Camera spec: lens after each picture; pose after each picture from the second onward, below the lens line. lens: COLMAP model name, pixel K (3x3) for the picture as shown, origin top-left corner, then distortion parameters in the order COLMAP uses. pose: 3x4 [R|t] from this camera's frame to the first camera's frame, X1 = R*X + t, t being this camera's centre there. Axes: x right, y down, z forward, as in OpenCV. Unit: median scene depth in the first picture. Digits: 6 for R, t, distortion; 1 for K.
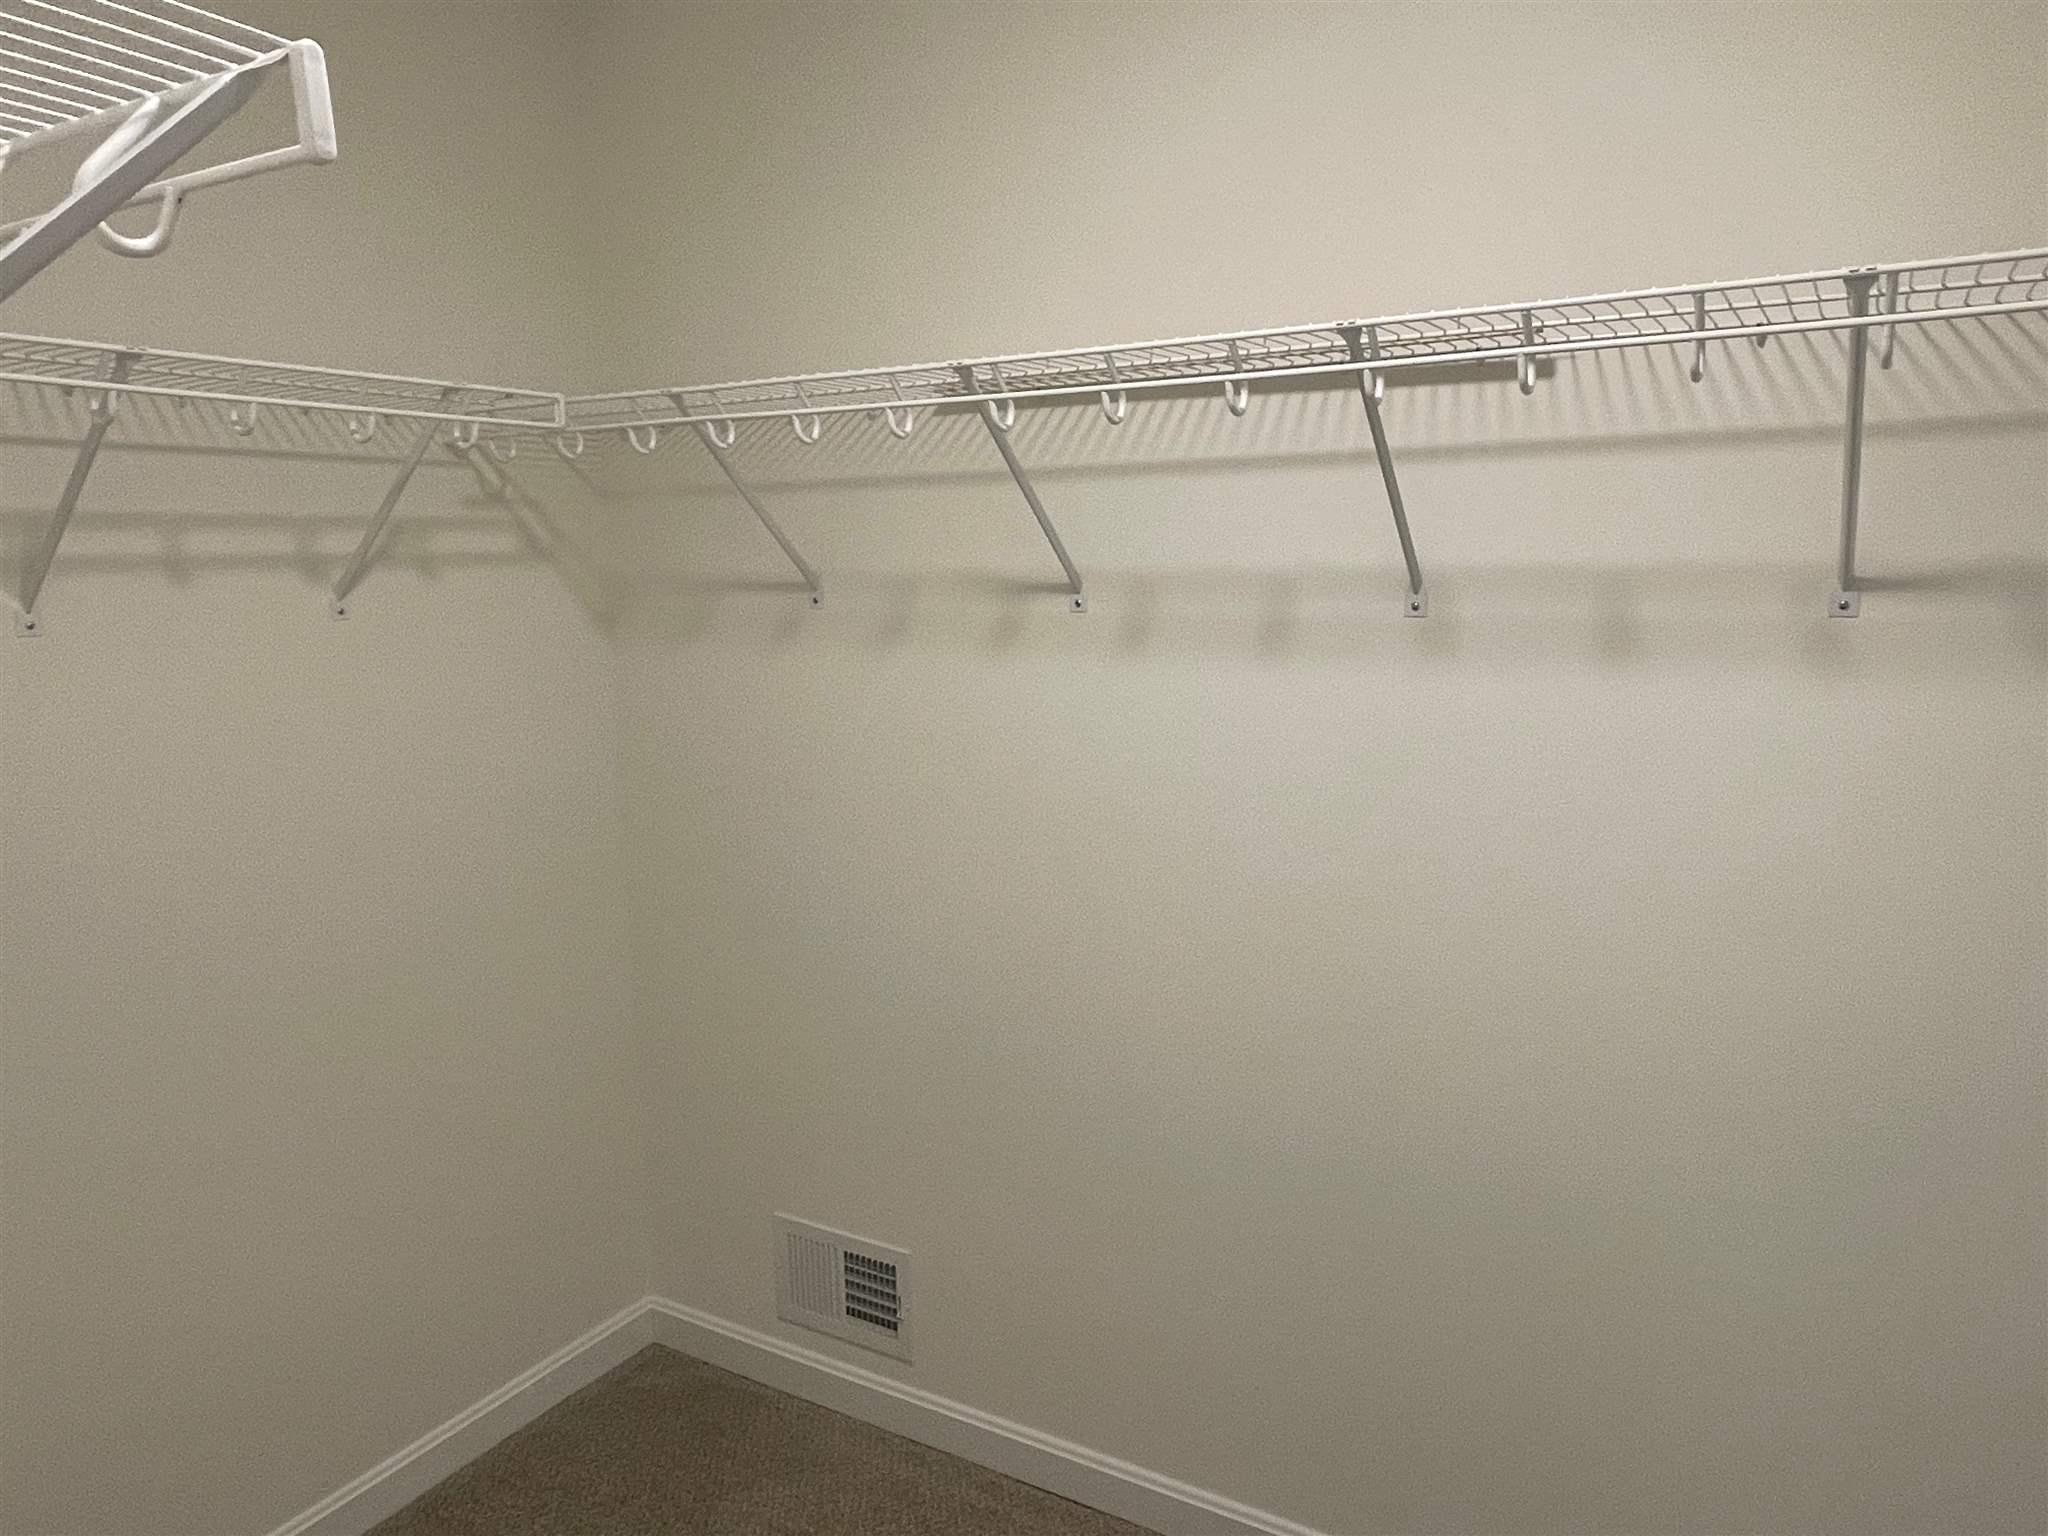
lens RADIAL K [[1383.9, 0, 1012.8], [0, 1383.9, 753.7], [0, 0, 1]] dist [0.010790, -0.020019]
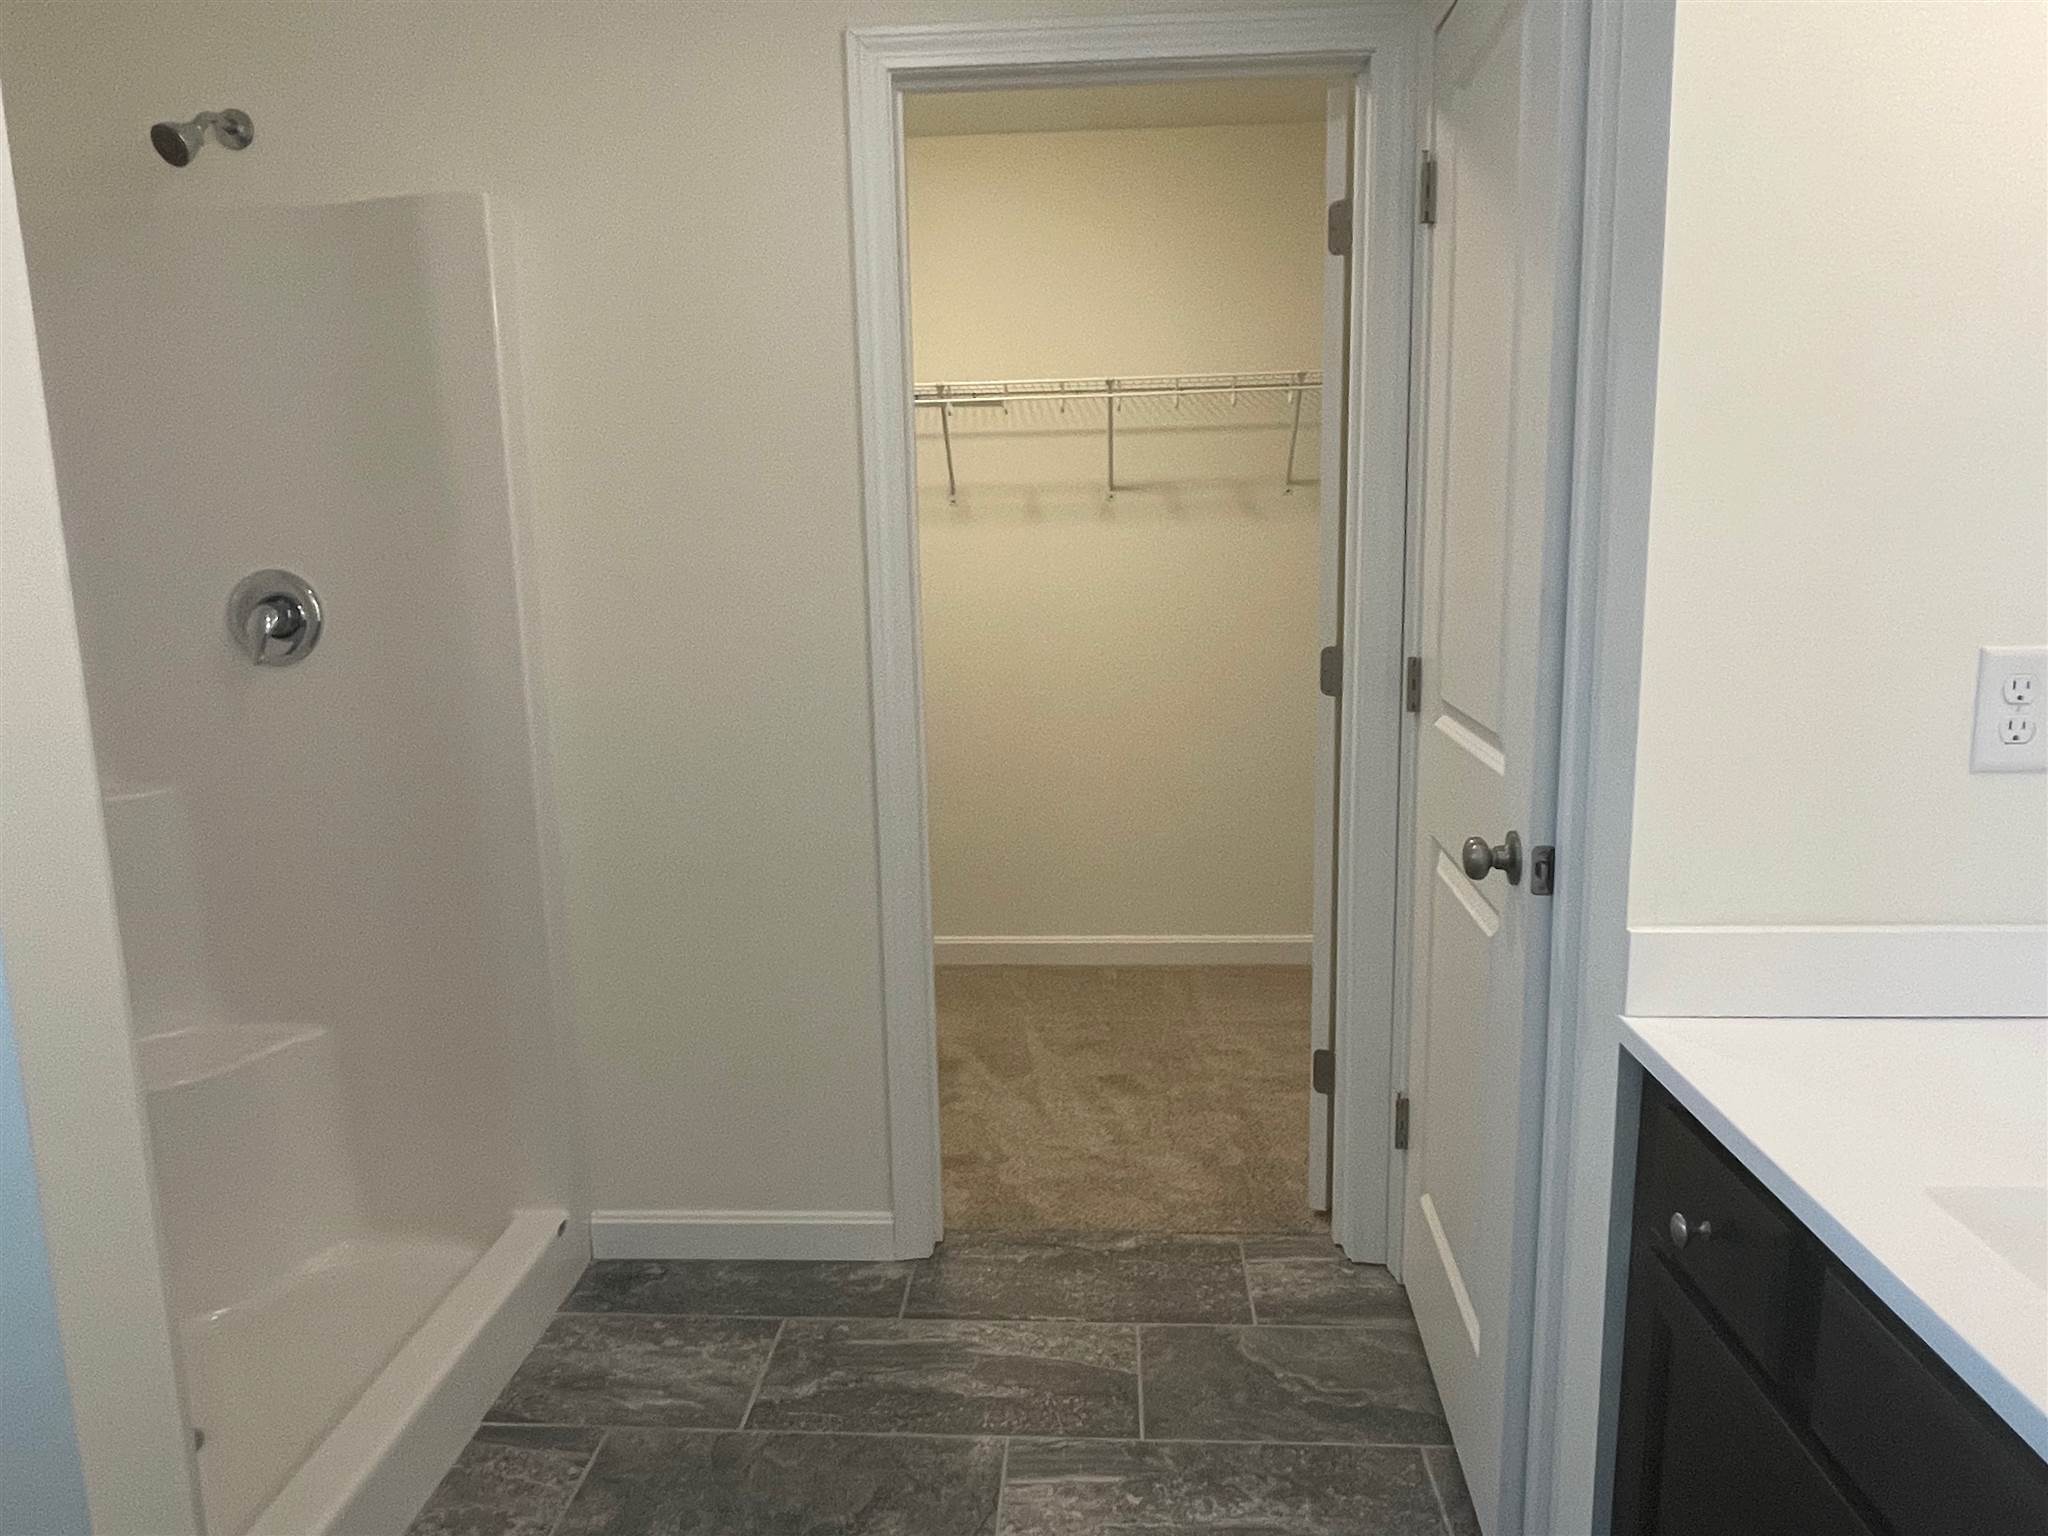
lens RADIAL K [[1383.9, 0, 990.1], [0, 1383.9, 762.1], [0, 0, 1]] dist [0.010790, -0.020019]
pose [[0.897339, -0.079291, 0.434162, -0.806509], [0.069748, 0.996845, 0.037897, 0.285478], [-0.435796, -0.003724, 0.900038, -1.298284]]
